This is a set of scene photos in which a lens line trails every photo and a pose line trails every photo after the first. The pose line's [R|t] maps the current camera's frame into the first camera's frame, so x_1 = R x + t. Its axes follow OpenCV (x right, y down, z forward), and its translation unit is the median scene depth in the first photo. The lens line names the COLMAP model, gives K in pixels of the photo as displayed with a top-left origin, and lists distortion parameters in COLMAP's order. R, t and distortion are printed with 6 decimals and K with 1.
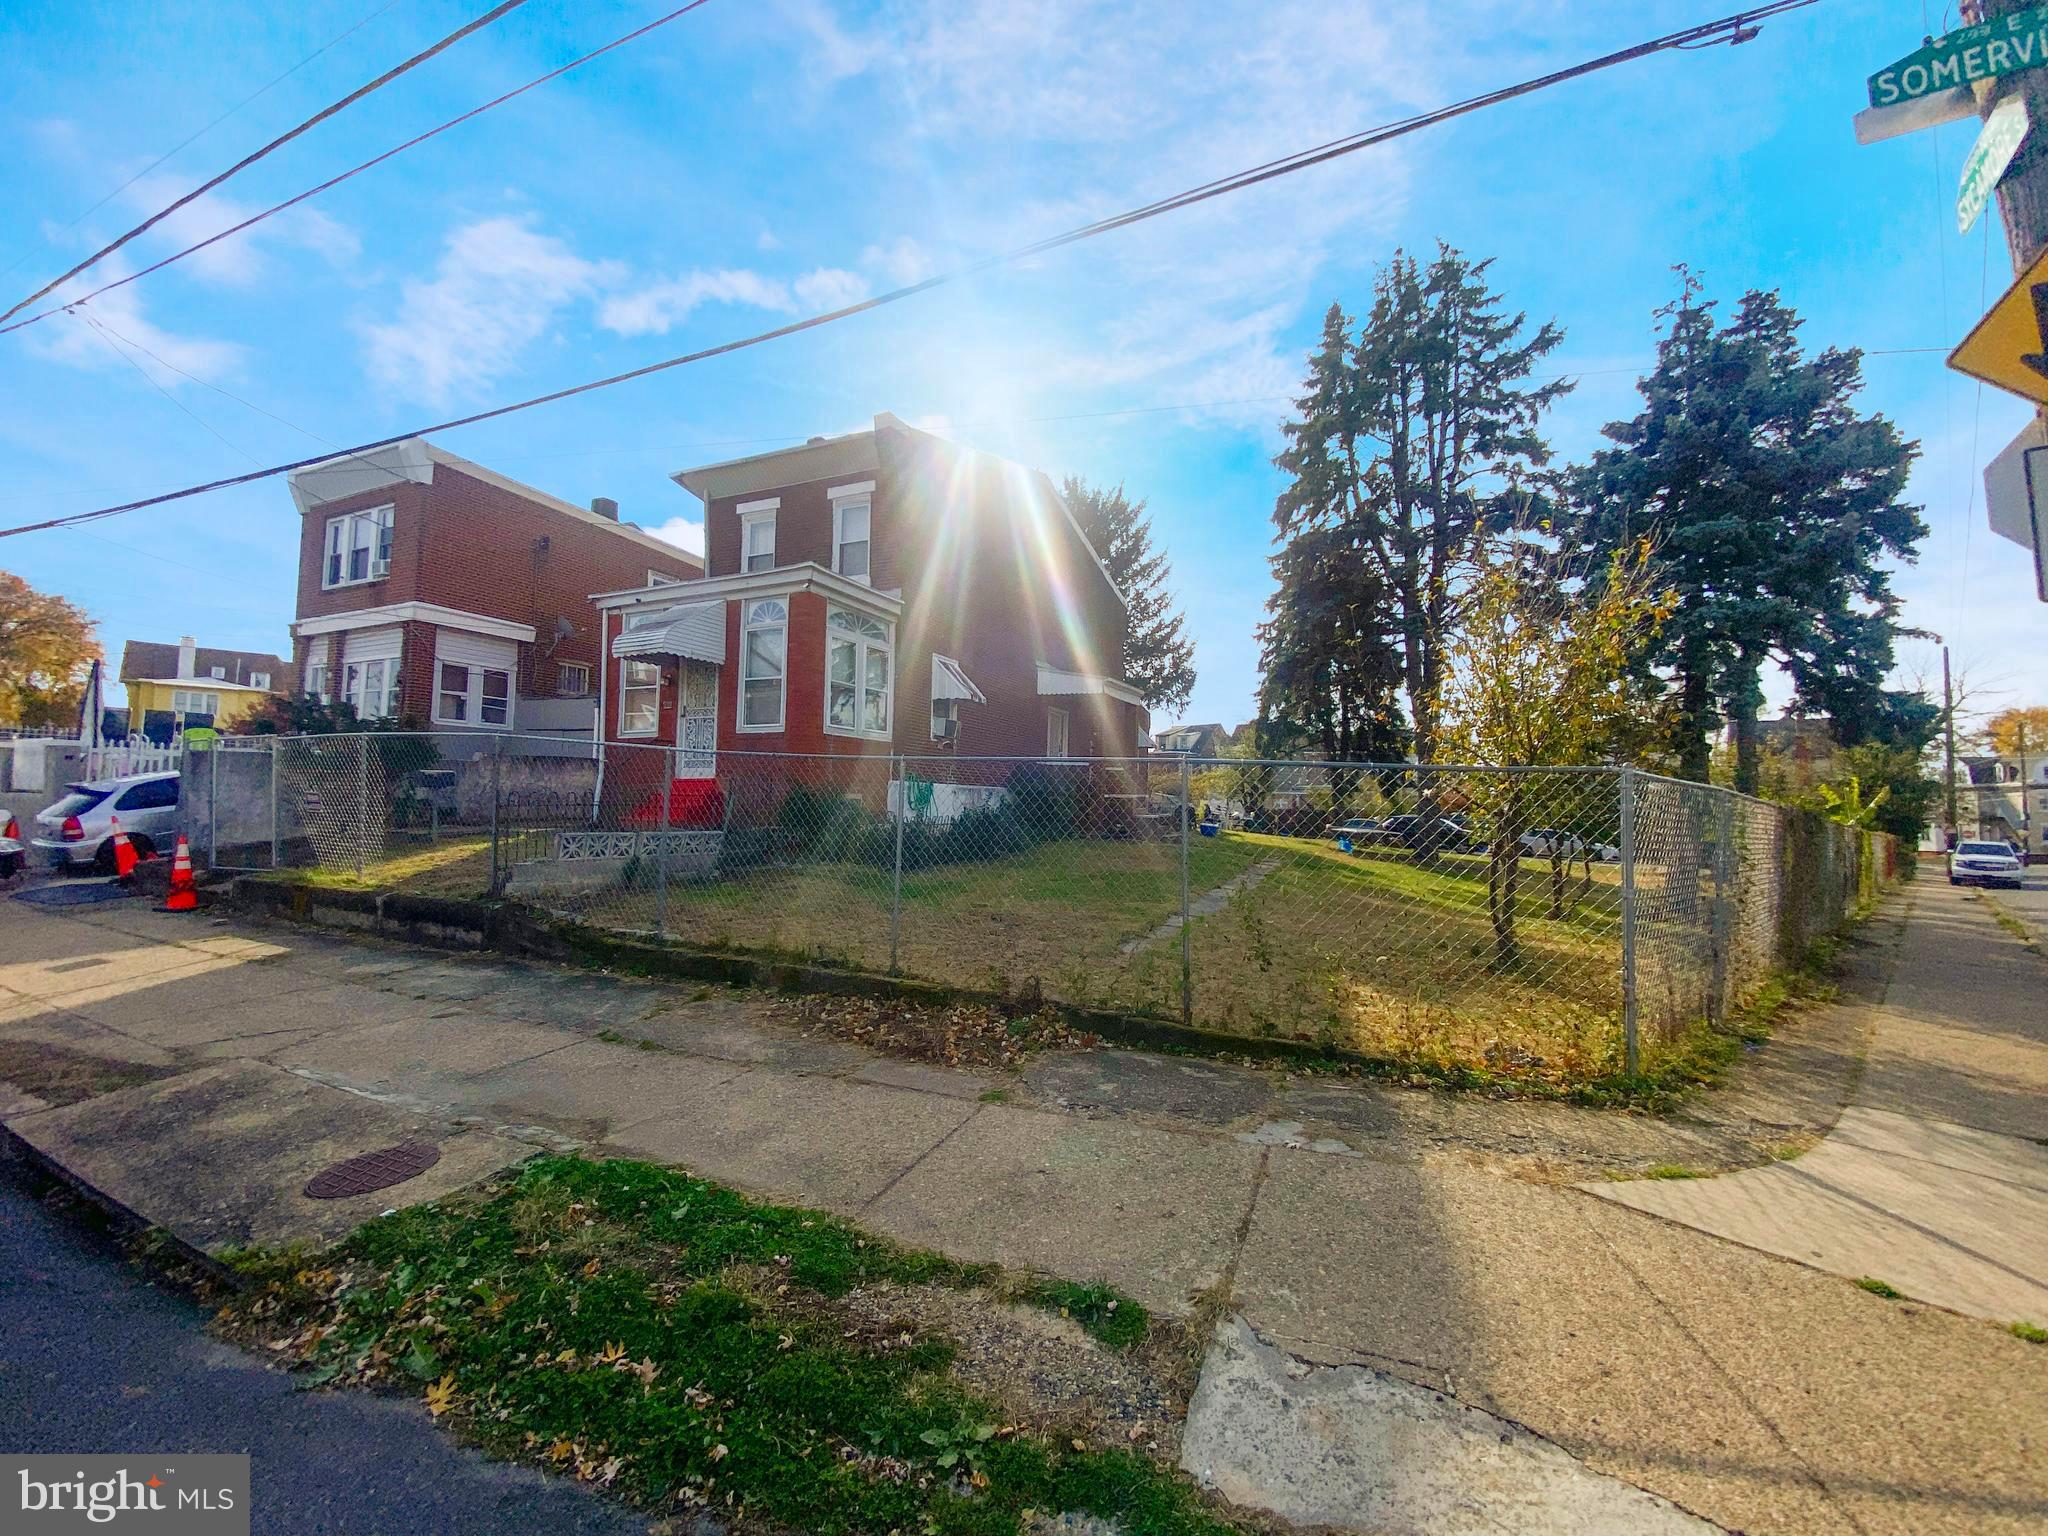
lens RADIAL K [[828.0, 0, 1002.7], [0, 828.0, 767.9], [0, 0, 1]] dist [0.030432, -0.025444]
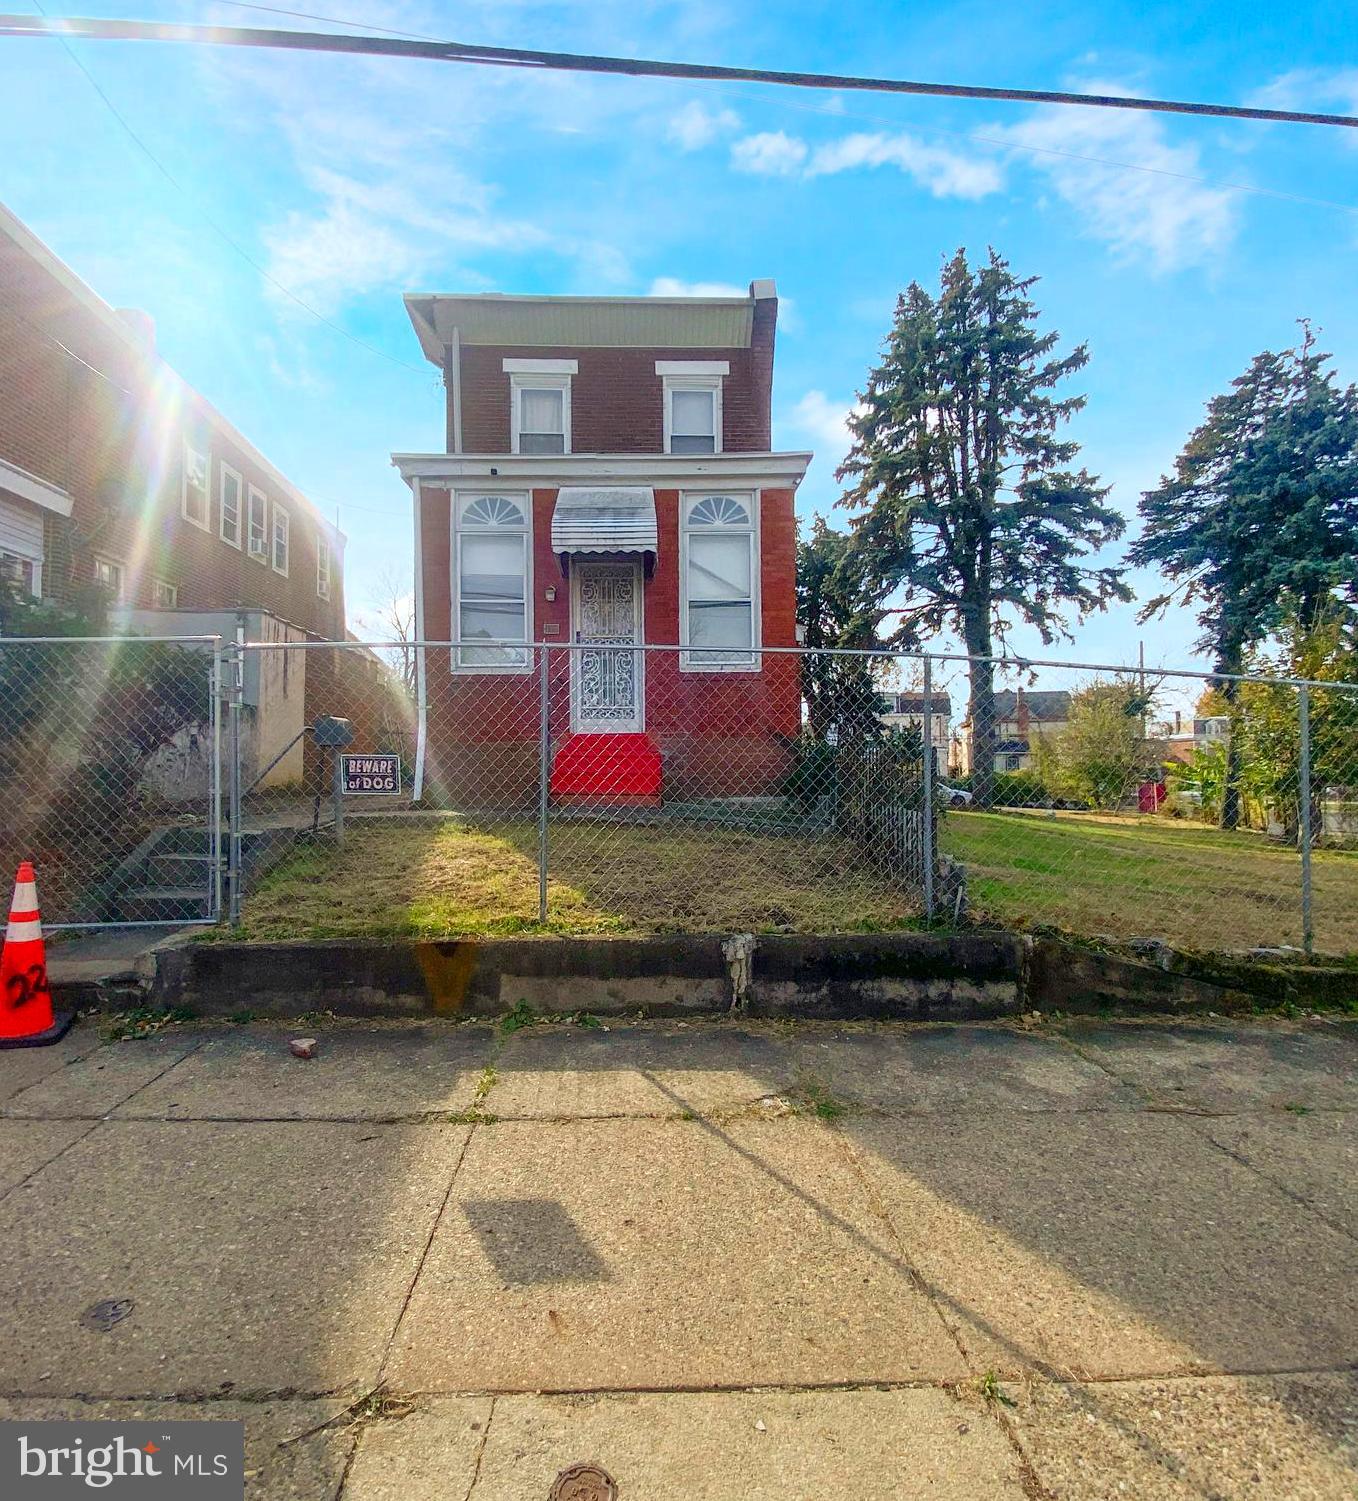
lens RADIAL K [[833.4, 0, 679.0], [0, 833.4, 750.5], [0, 0, 1]] dist [-0.001366, -0.000527]
pose [[0.887611, -0.011243, 0.460456, -0.529176], [-0.003358, 0.999517, 0.030879, 0.004371], [-0.460581, -0.028955, 0.887145, 0.273657]]
